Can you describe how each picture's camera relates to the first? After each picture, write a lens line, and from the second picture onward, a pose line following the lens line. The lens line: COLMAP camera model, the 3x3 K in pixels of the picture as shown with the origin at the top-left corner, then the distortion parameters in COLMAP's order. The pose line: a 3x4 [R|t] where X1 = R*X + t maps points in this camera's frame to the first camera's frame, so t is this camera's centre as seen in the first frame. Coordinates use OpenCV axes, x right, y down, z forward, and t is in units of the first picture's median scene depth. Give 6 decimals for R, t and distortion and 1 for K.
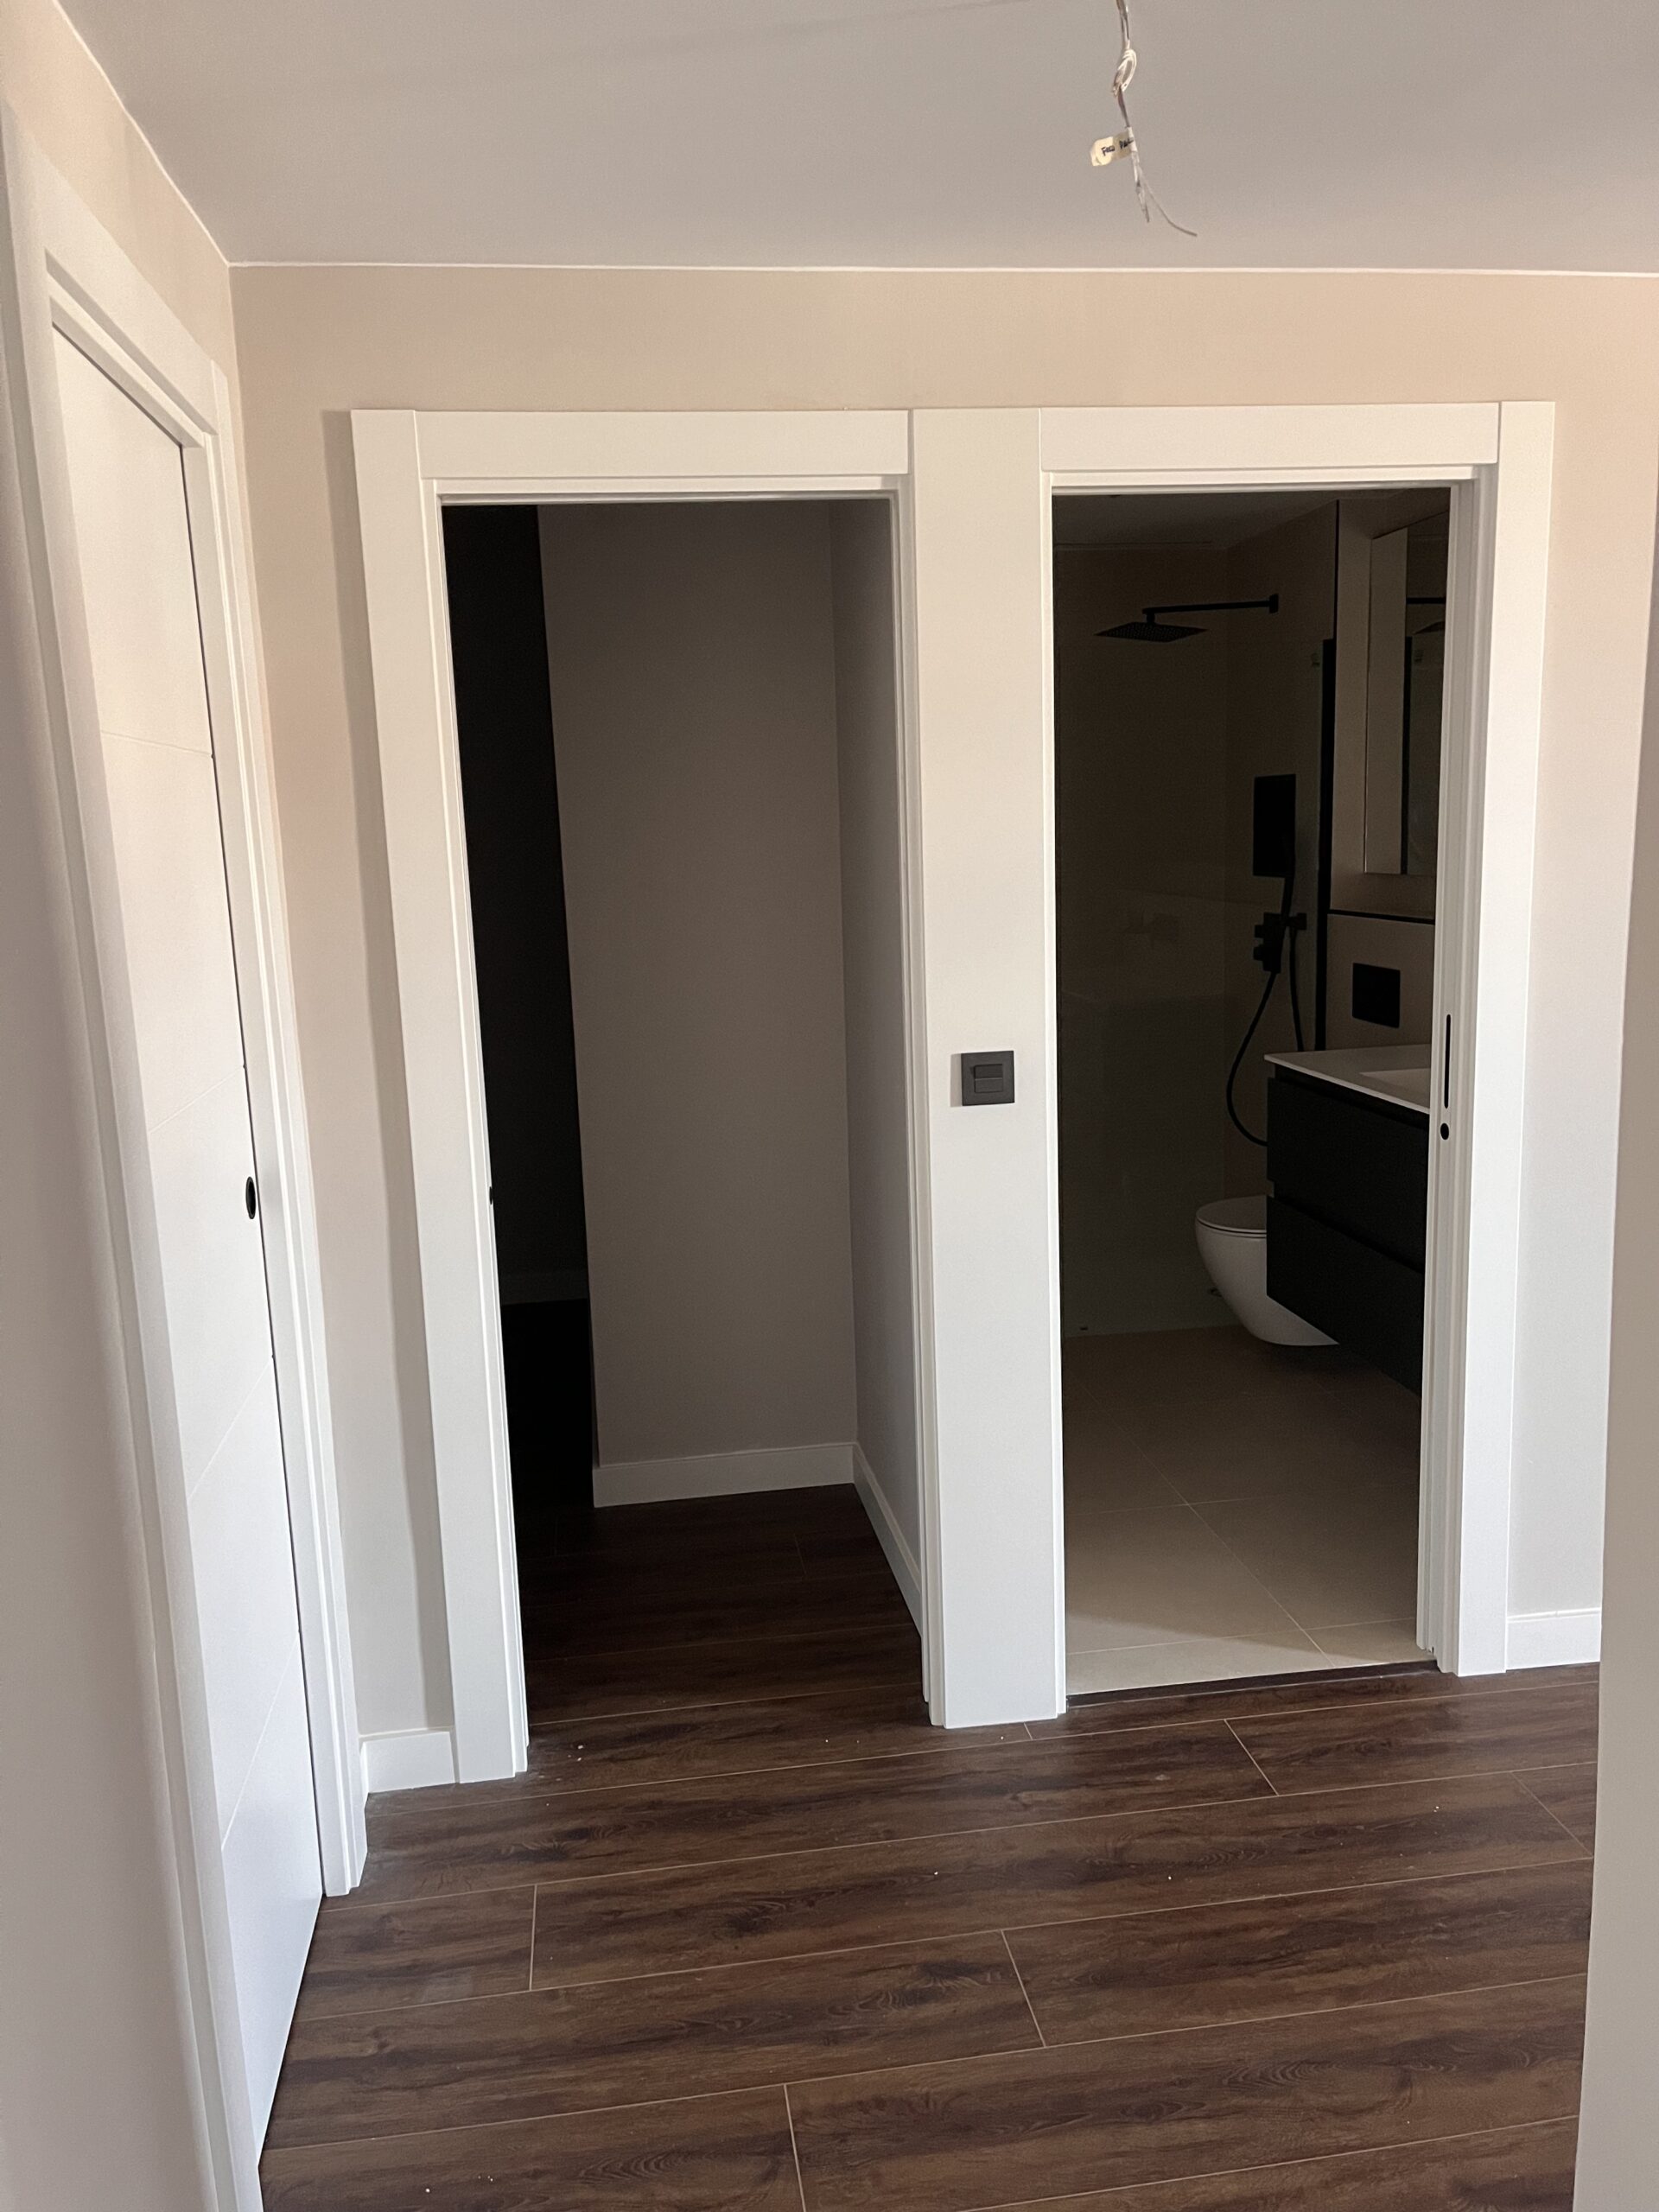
lens RADIAL K [[1728.0, 0, 832.0], [0, 1728.0, 1106.8], [0, 0, 1]] dist [0.045670, -0.004807]
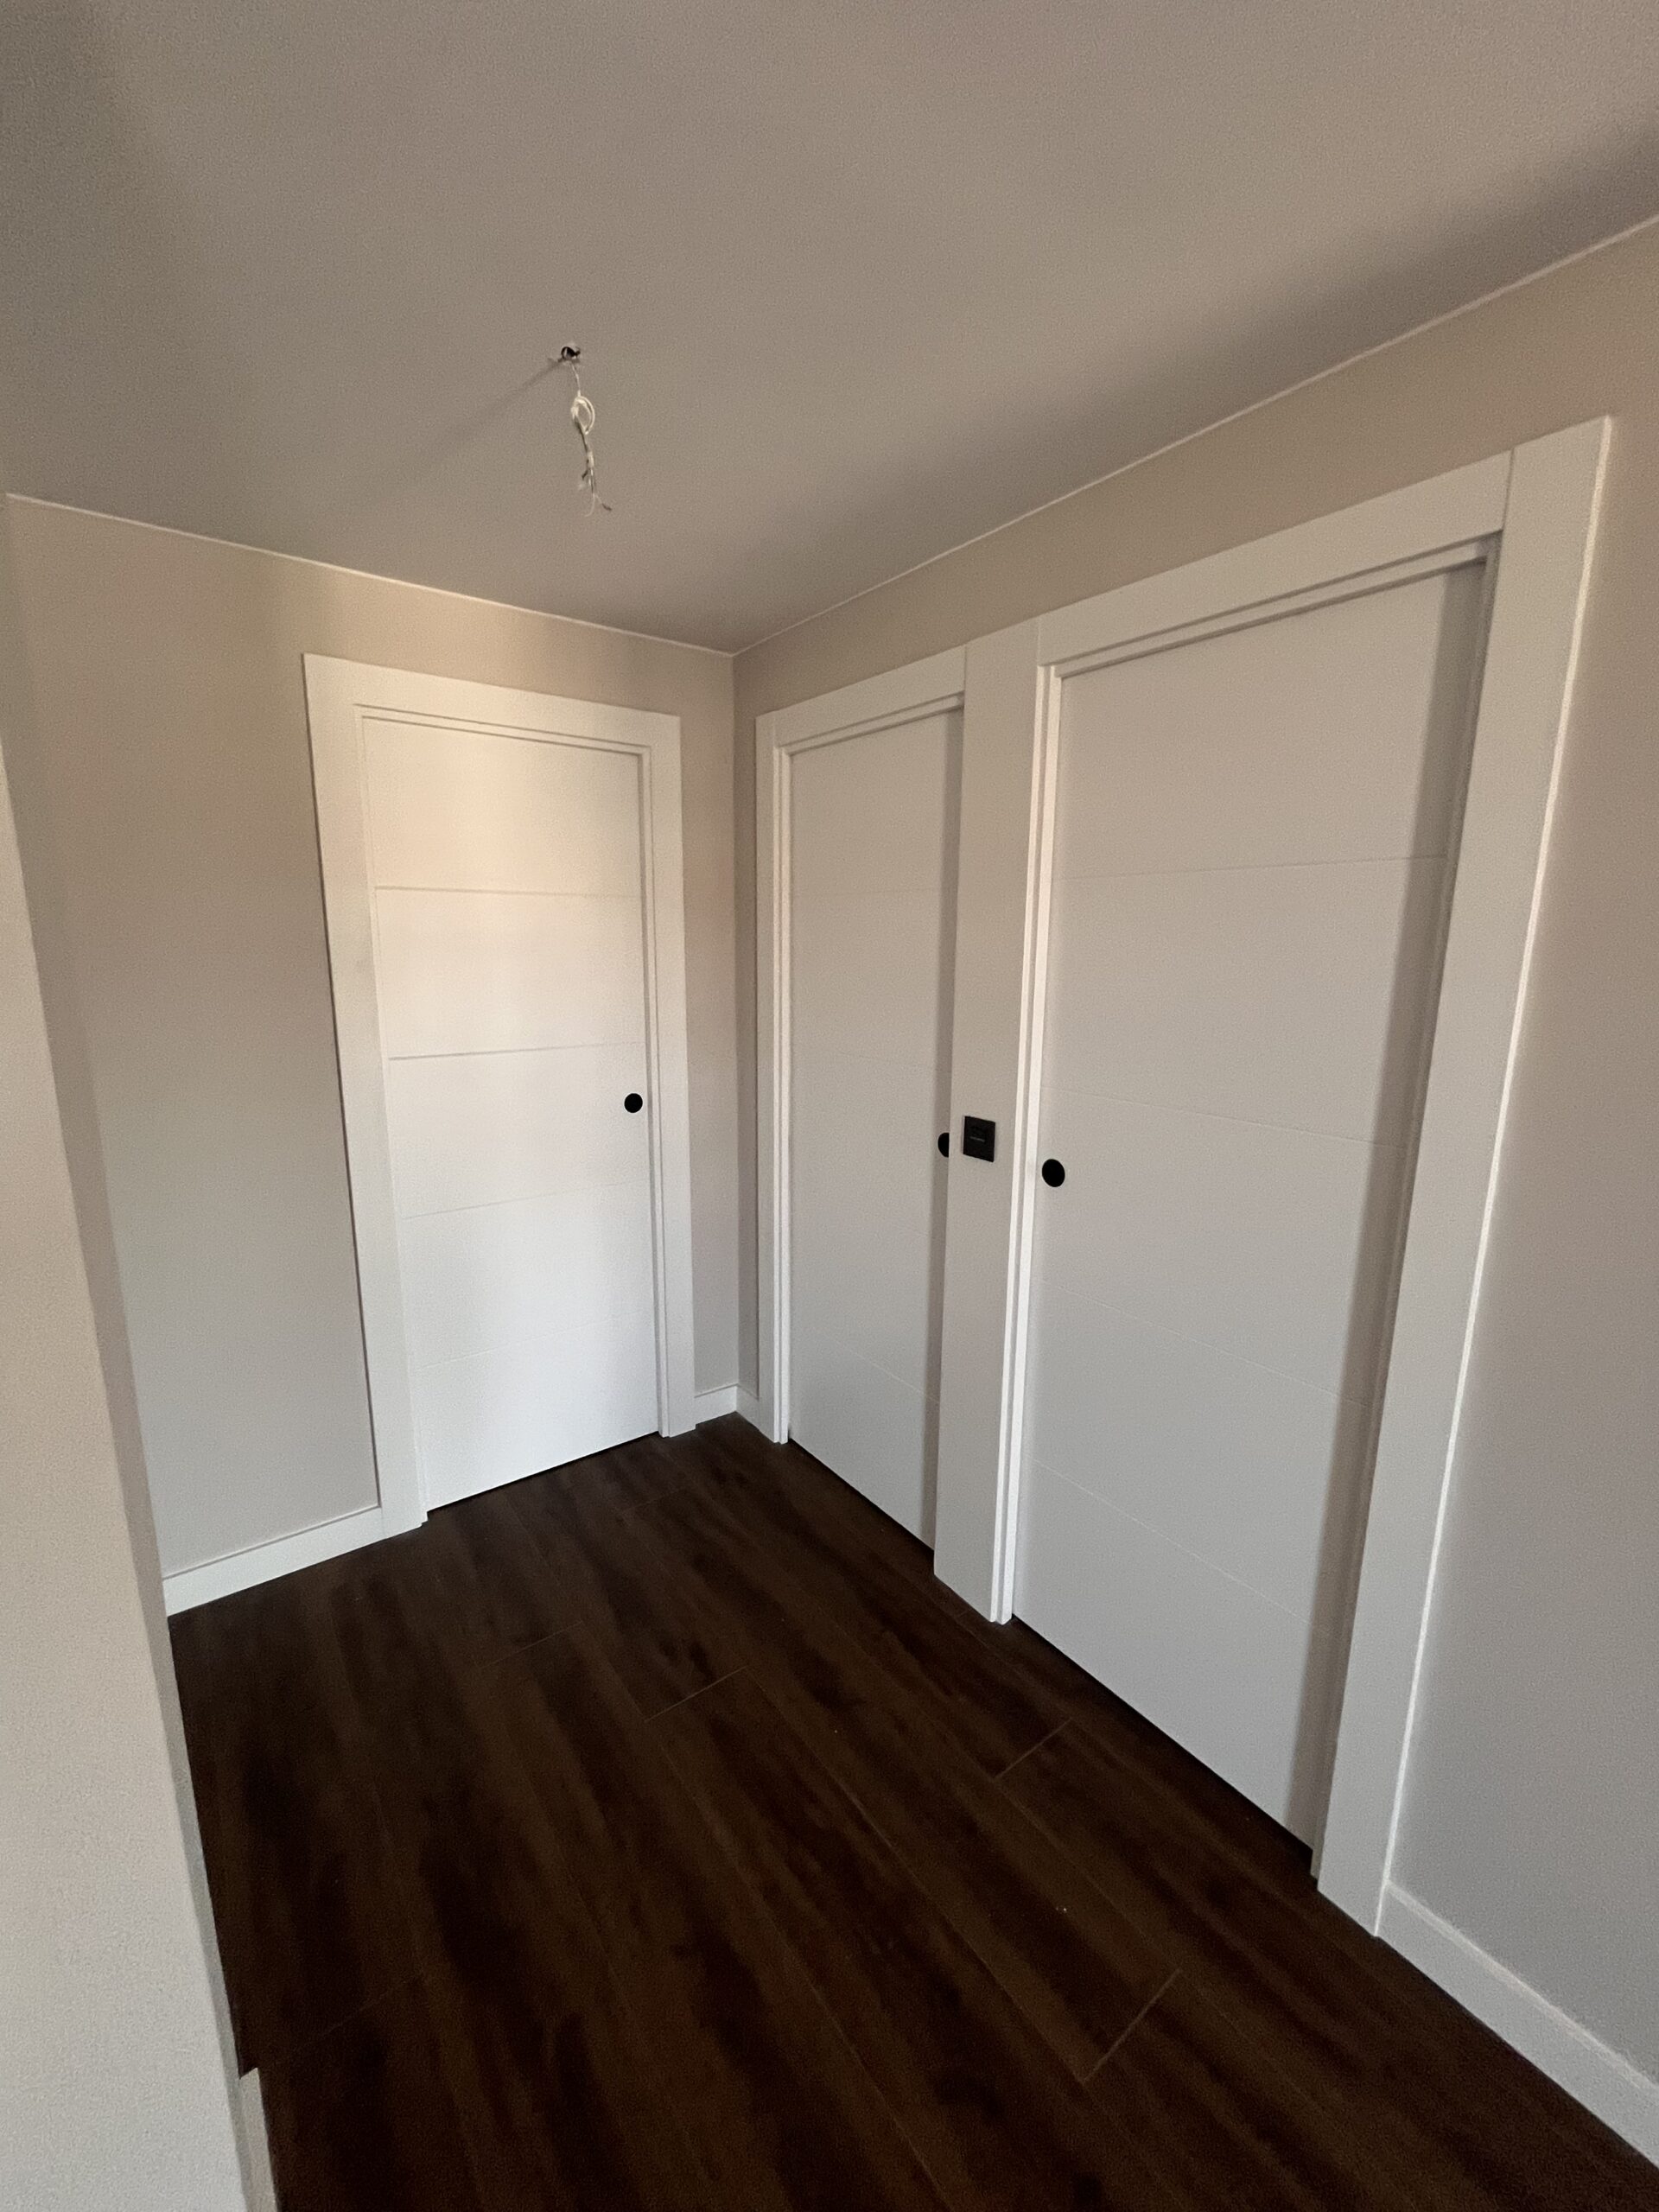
lens RADIAL K [[887.9, 0, 833.4], [0, 887.9, 1111.8], [0, 0, 1]] dist [0.002338, 0.000043]
pose [[0.481917, 0.200135, -0.853055, 0.720148], [-0.182828, 0.975104, 0.125484, -0.119245], [0.856931, 0.095489, 0.506509, 0.639239]]
